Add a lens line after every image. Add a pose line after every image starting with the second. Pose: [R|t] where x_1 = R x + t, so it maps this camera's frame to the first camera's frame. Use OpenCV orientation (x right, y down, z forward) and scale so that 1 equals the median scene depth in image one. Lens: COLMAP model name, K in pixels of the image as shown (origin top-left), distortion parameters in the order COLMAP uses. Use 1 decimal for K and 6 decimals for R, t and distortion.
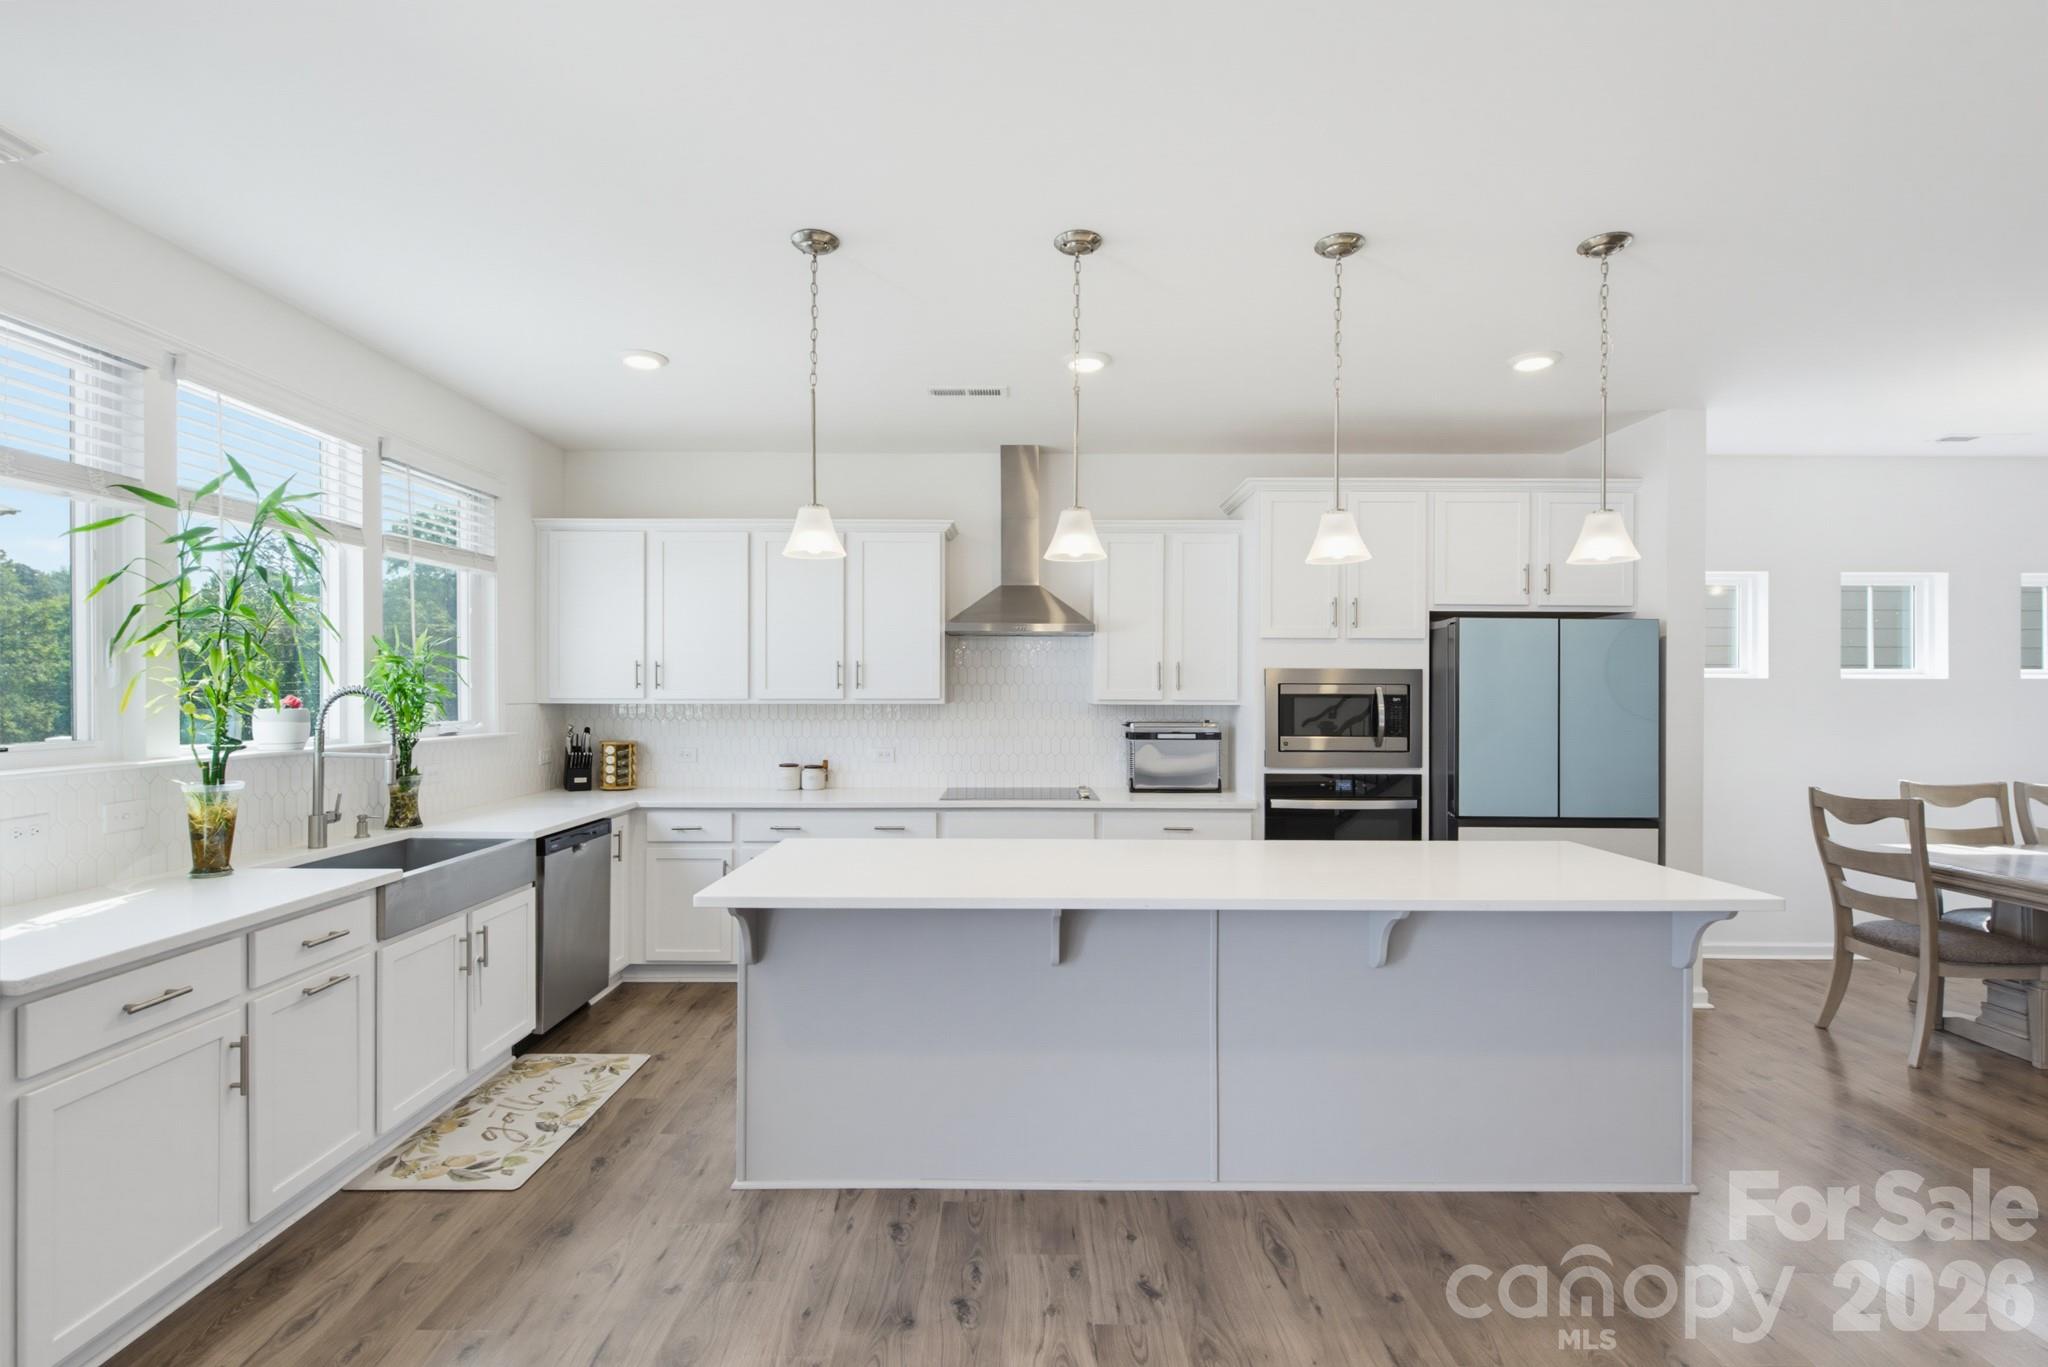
lens RADIAL K [[933.8, 0, 1008.5], [0, 933.8, 694.7], [0, 0, 1]] dist [0.002524, -0.001437]
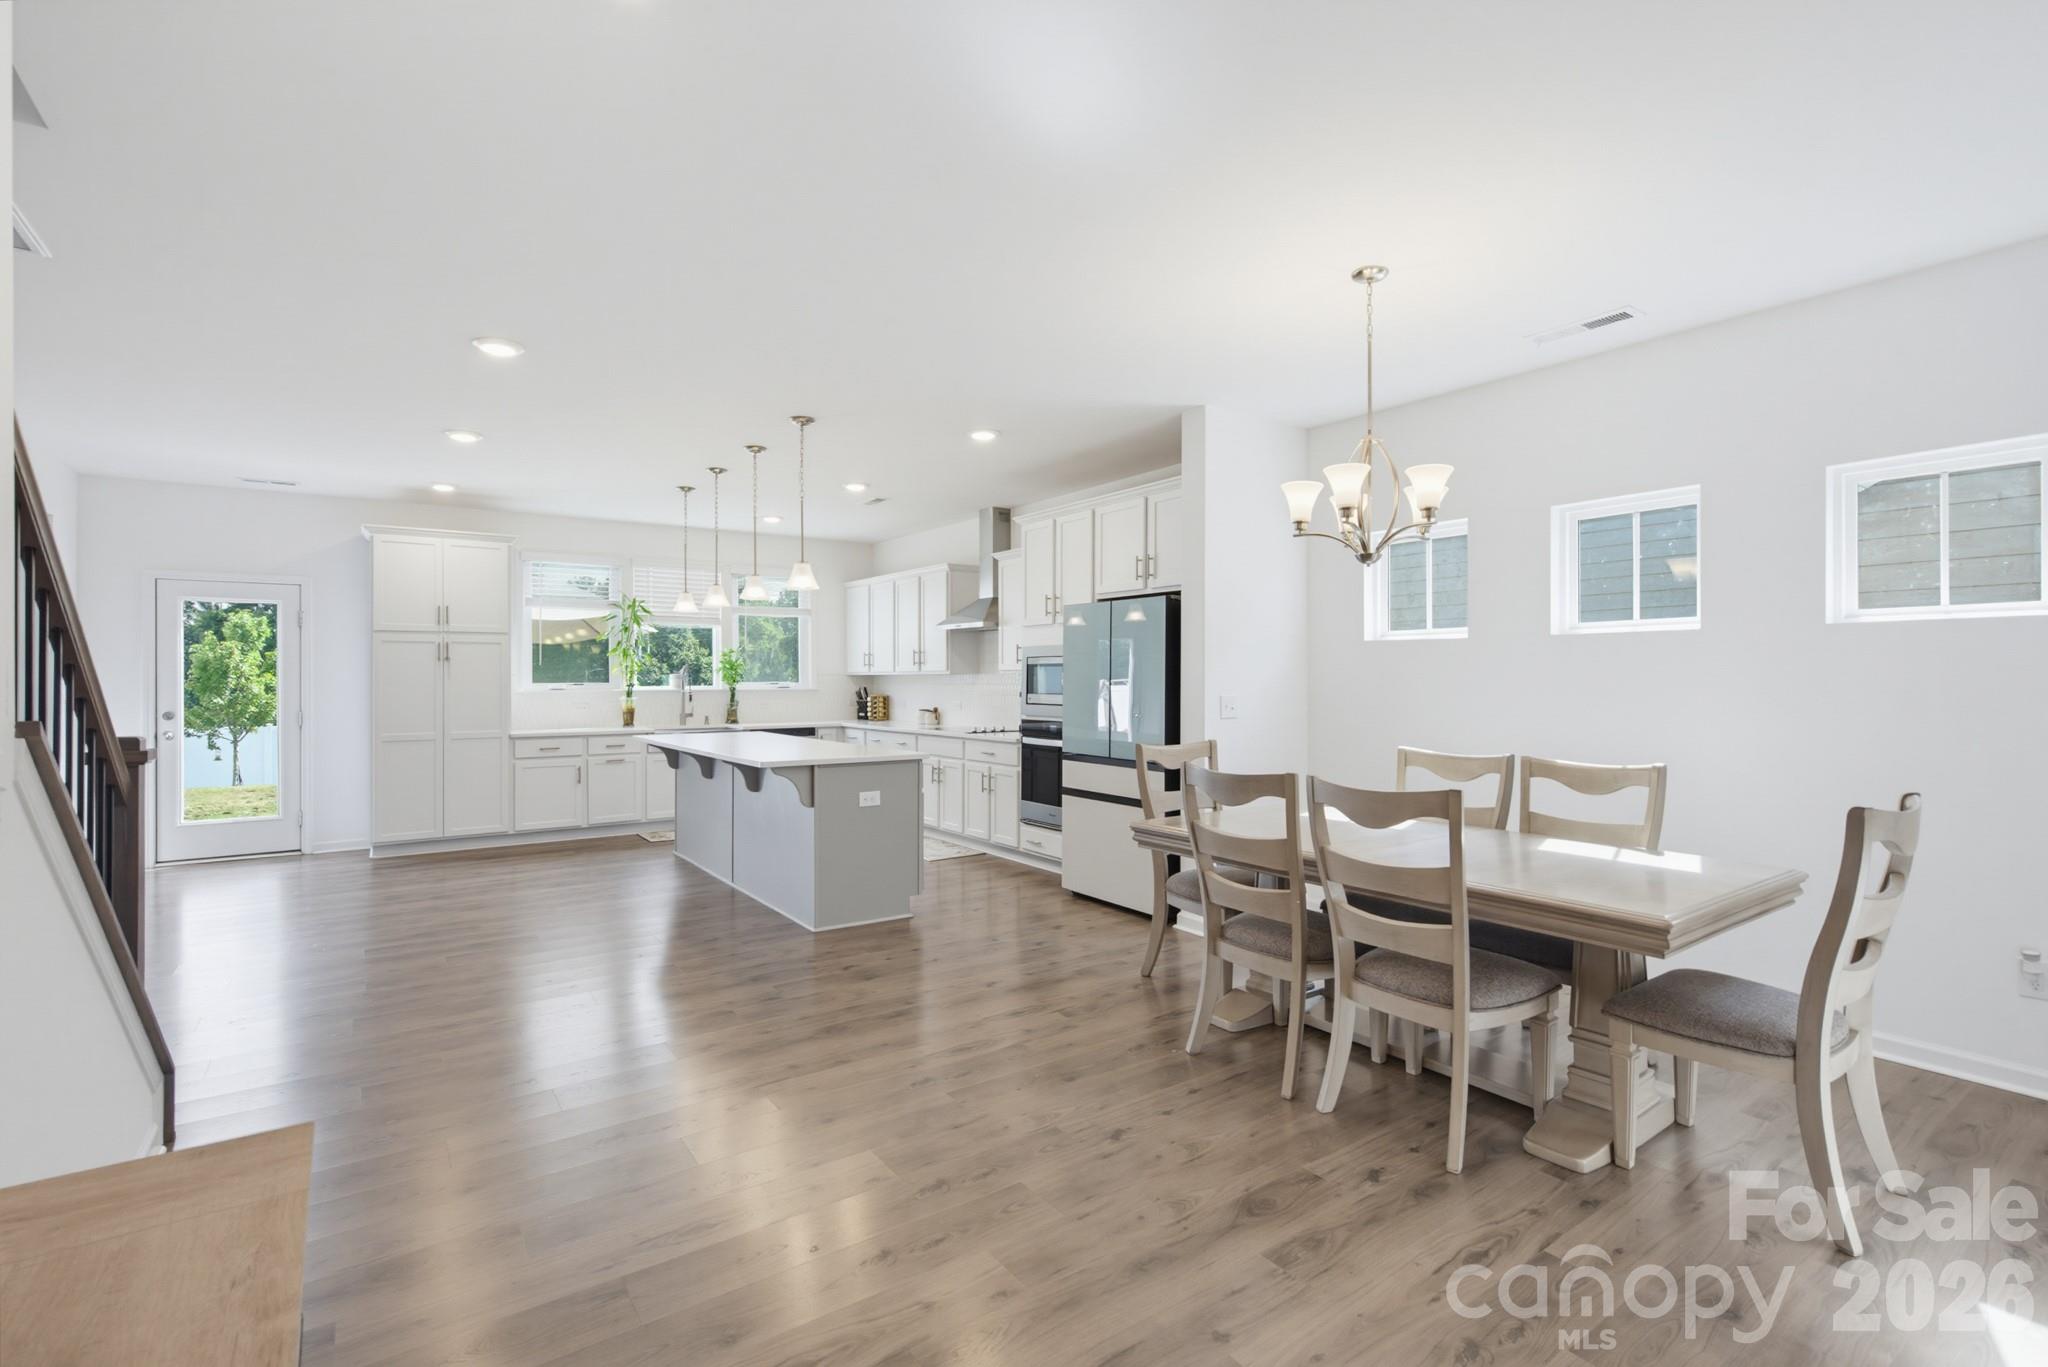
lens RADIAL K [[933.8, 0, 1043.2], [0, 933.8, 679.8], [0, 0, 1]] dist [0.002524, -0.001437]
pose [[0.590247, -0.001878, -0.807220, 1.464843], [-0.000020, 0.999997, -0.002341, 0.026434], [0.807223, 0.001398, 0.590245, 0.170489]]
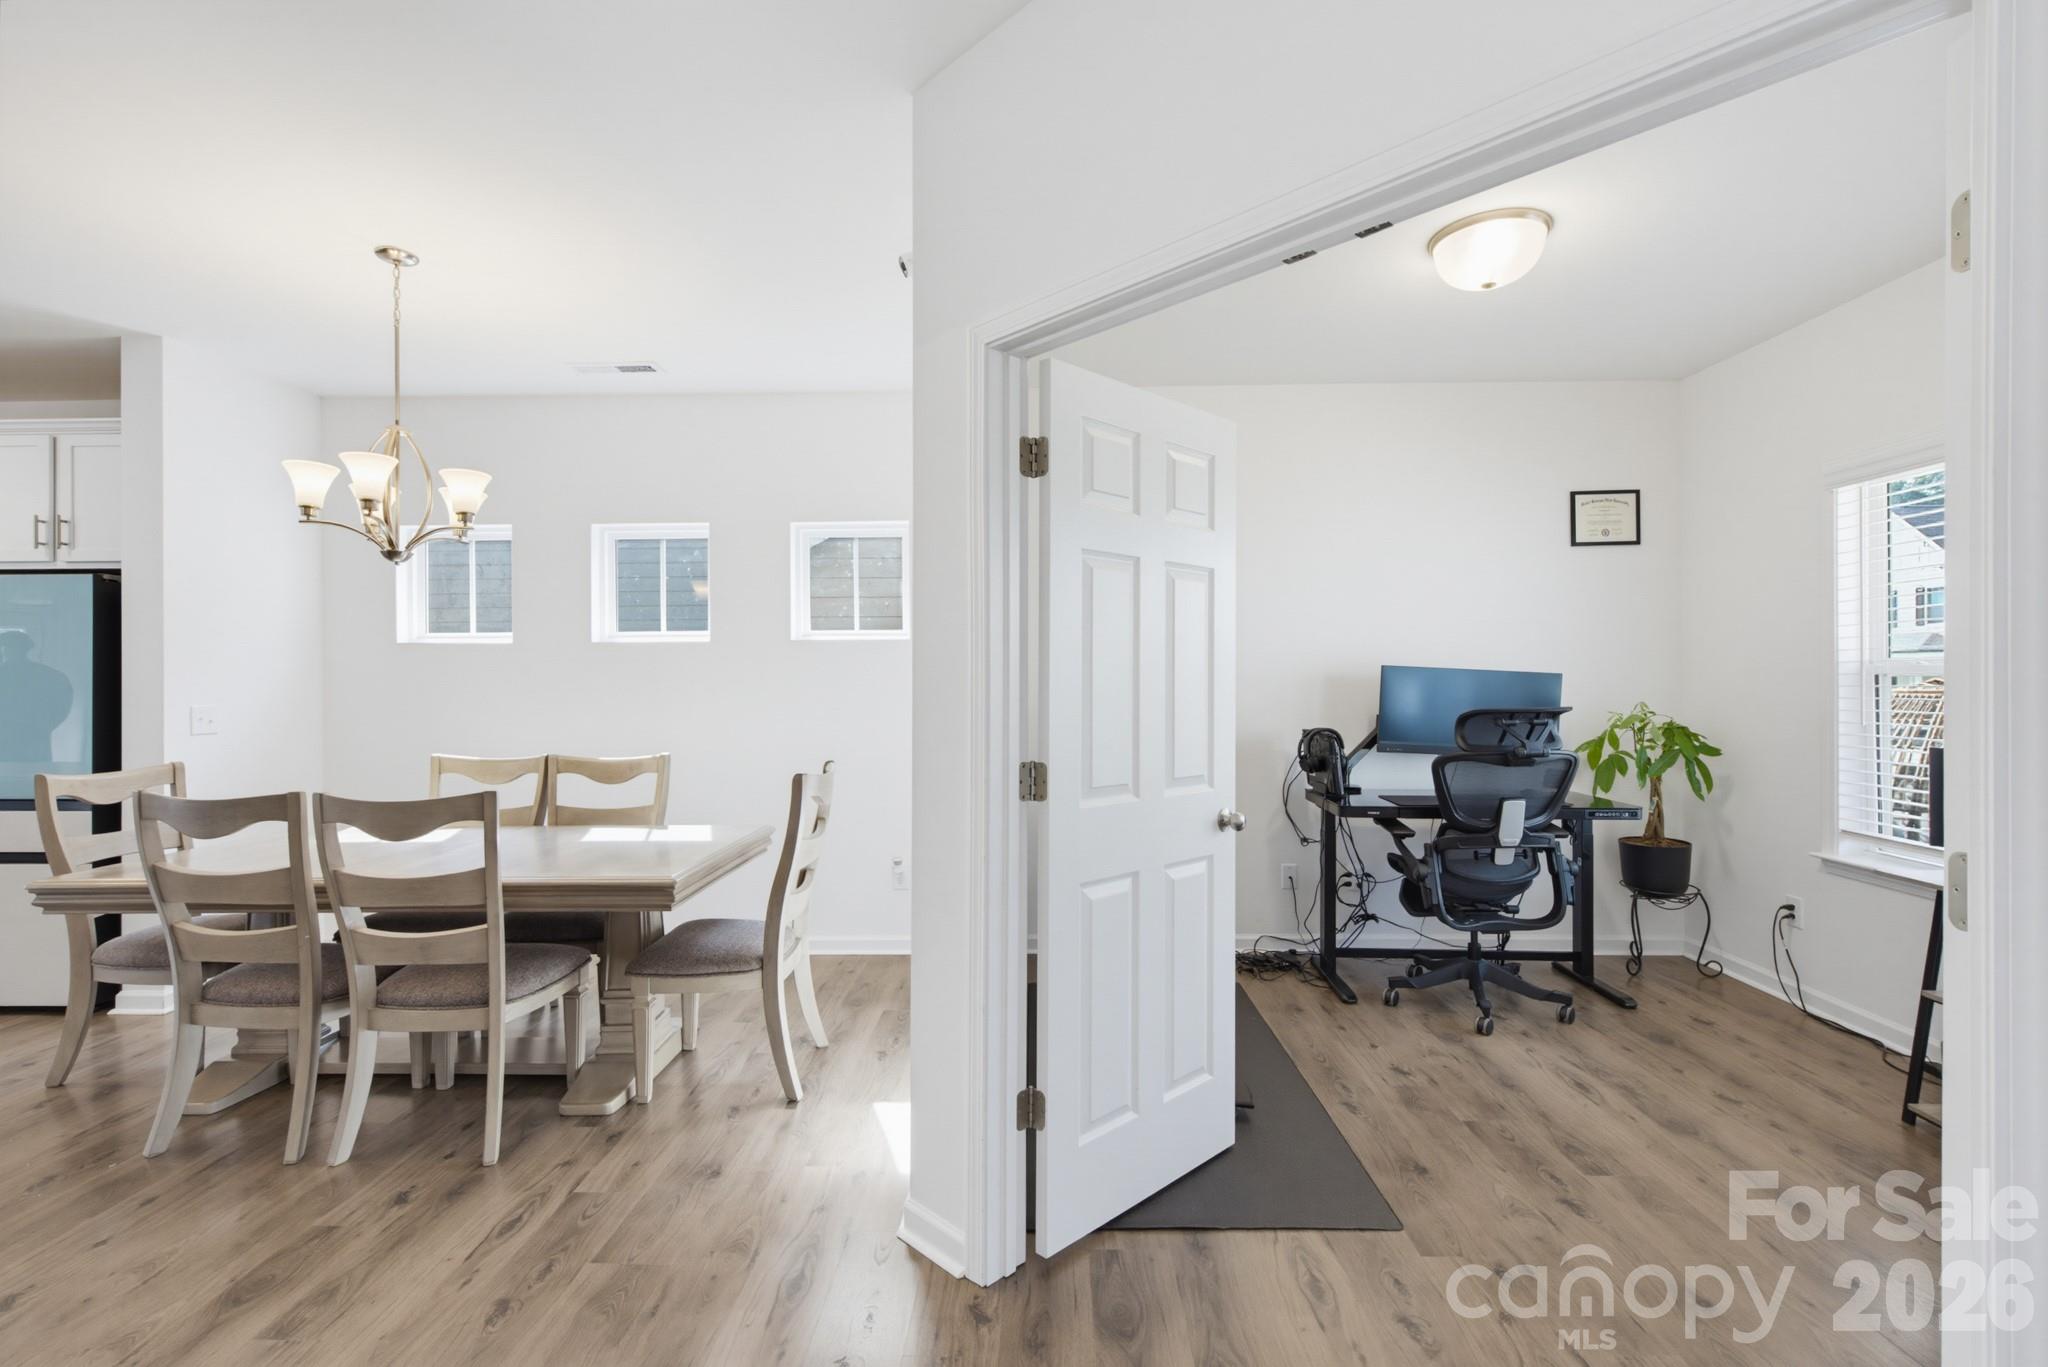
lens RADIAL K [[933.8, 0, 1027.5], [0, 933.8, 679.0], [0, 0, 1]] dist [0.002524, -0.001437]
pose [[0.999776, -0.006530, -0.020147, 1.502469], [0.006462, 0.999973, -0.003457, 0.025344], [0.020169, 0.003326, 0.999791, 0.129257]]
